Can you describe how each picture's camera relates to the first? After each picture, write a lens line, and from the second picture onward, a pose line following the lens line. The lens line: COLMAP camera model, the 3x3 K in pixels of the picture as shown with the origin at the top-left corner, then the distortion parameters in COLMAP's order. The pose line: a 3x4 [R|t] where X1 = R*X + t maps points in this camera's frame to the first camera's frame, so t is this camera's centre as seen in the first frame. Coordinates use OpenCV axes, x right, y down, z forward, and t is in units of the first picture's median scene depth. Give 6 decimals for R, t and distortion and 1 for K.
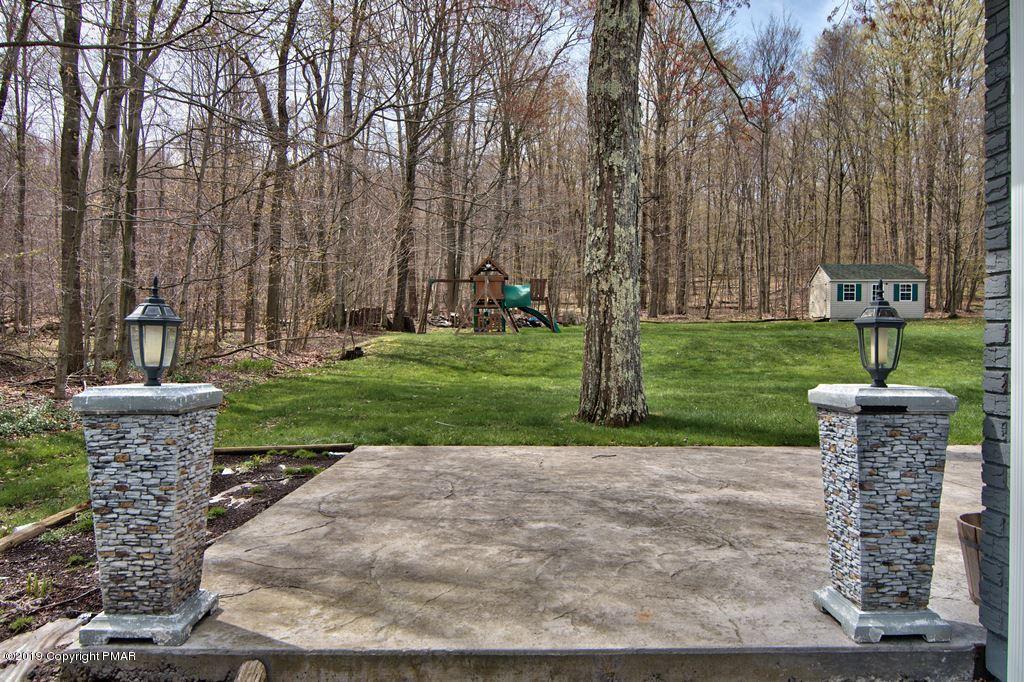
lens RADIAL K [[685.7, 0, 512.0], [0, 685.7, 341.0], [0, 0, 1]] dist [-0.000517, -0.000133]
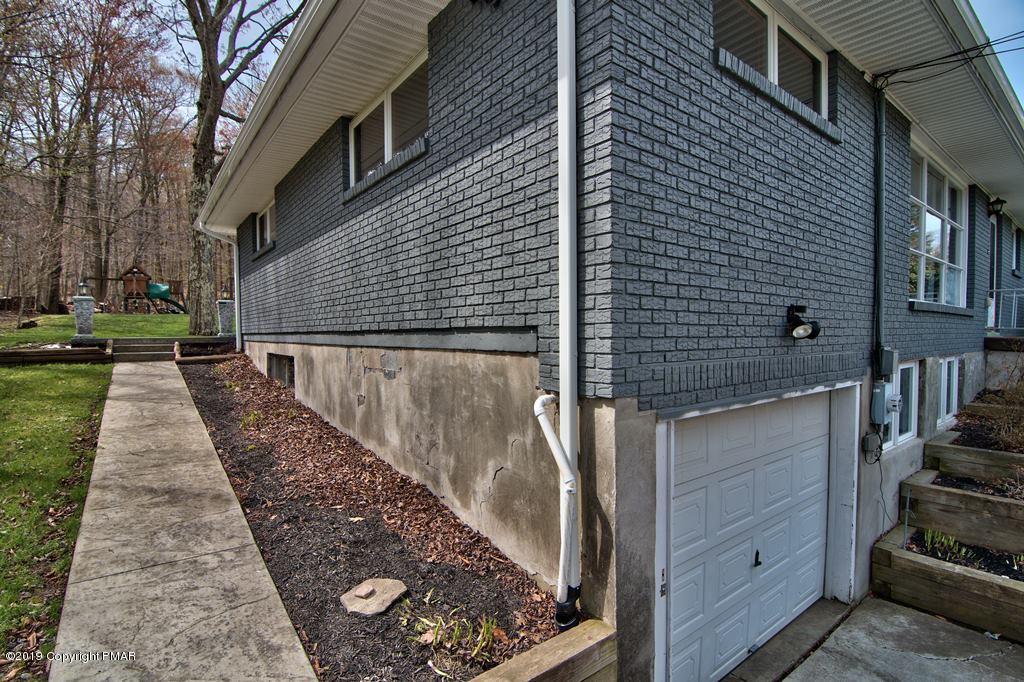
lens RADIAL K [[494.0, 0, 511.6], [0, 494.0, 345.9], [0, 0, 1]] dist [-0.005366, -0.009669]
pose [[0.809108, -0.026187, 0.587076, -0.002481], [0.009687, 0.999465, 0.031232, 0.032030], [-0.587580, -0.019583, 0.808929, -0.374988]]
